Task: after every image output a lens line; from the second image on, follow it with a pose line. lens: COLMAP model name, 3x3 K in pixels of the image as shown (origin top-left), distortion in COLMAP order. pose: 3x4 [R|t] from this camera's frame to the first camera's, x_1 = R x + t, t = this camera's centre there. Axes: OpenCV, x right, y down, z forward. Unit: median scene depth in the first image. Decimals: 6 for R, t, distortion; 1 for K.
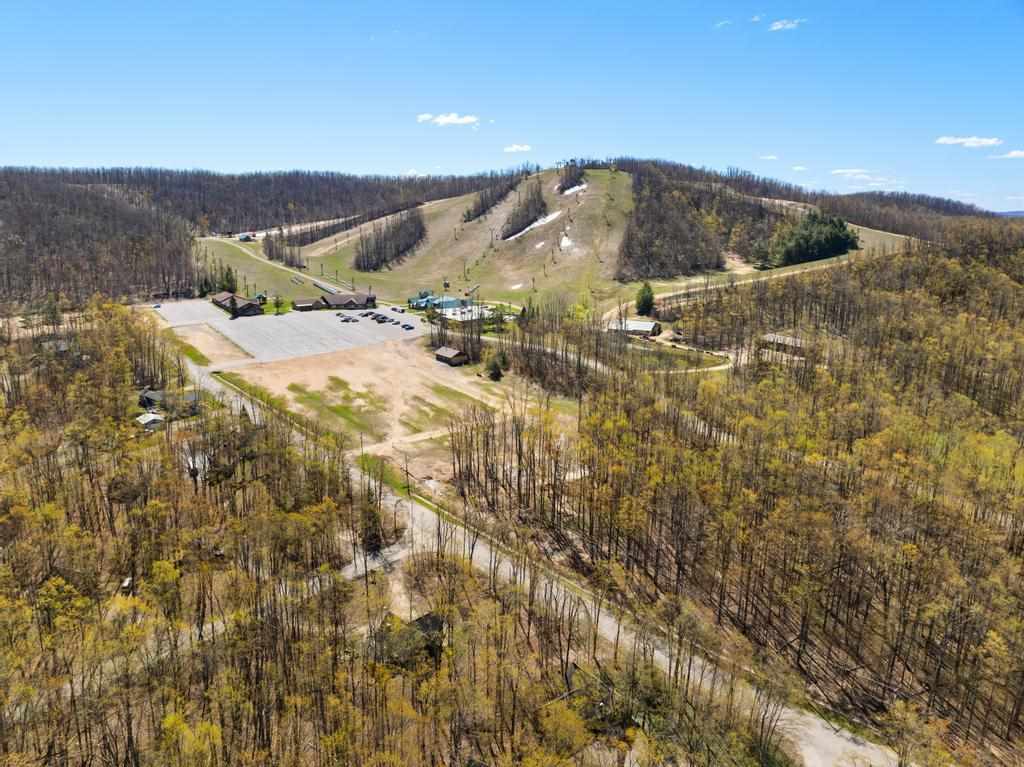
lens RADIAL K [[715.0, 0, 507.9], [0, 715.0, 382.8], [0, 0, 1]] dist [-0.053962, 0.021863]
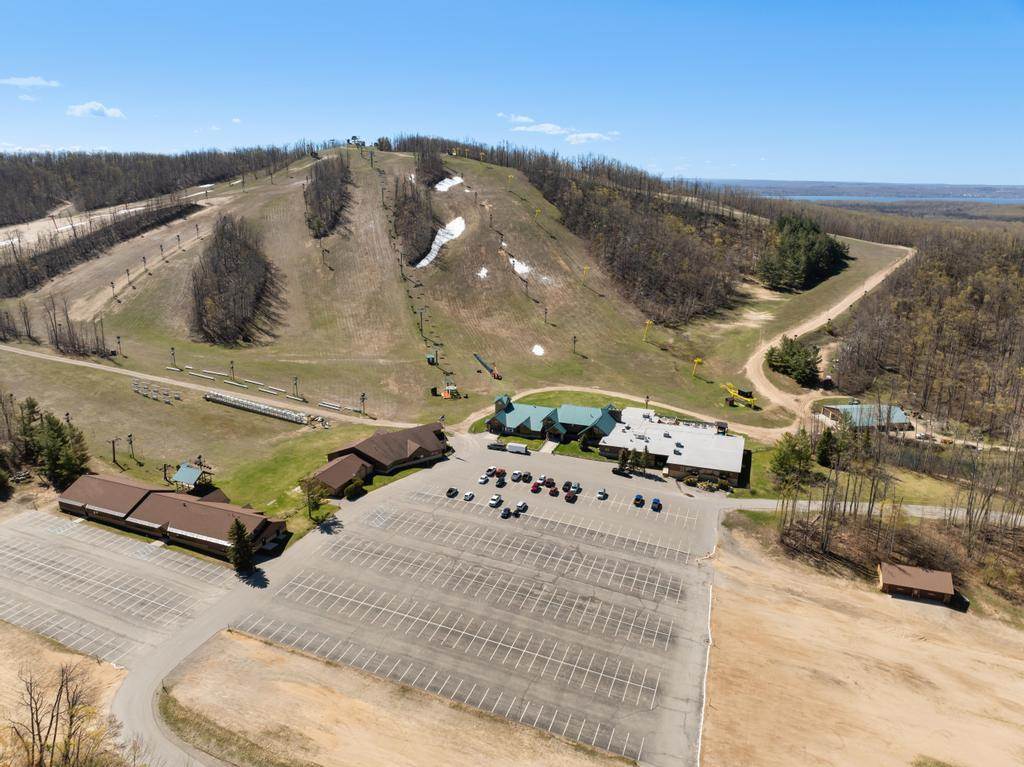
lens RADIAL K [[715.0, 0, 516.6], [0, 715.0, 380.0], [0, 0, 1]] dist [-0.053962, 0.021863]
pose [[0.823711, -0.152877, 0.546012, -0.304130], [0.129734, 0.988237, 0.080978, -0.136771], [-0.551969, 0.004134, 0.833854, 0.392680]]
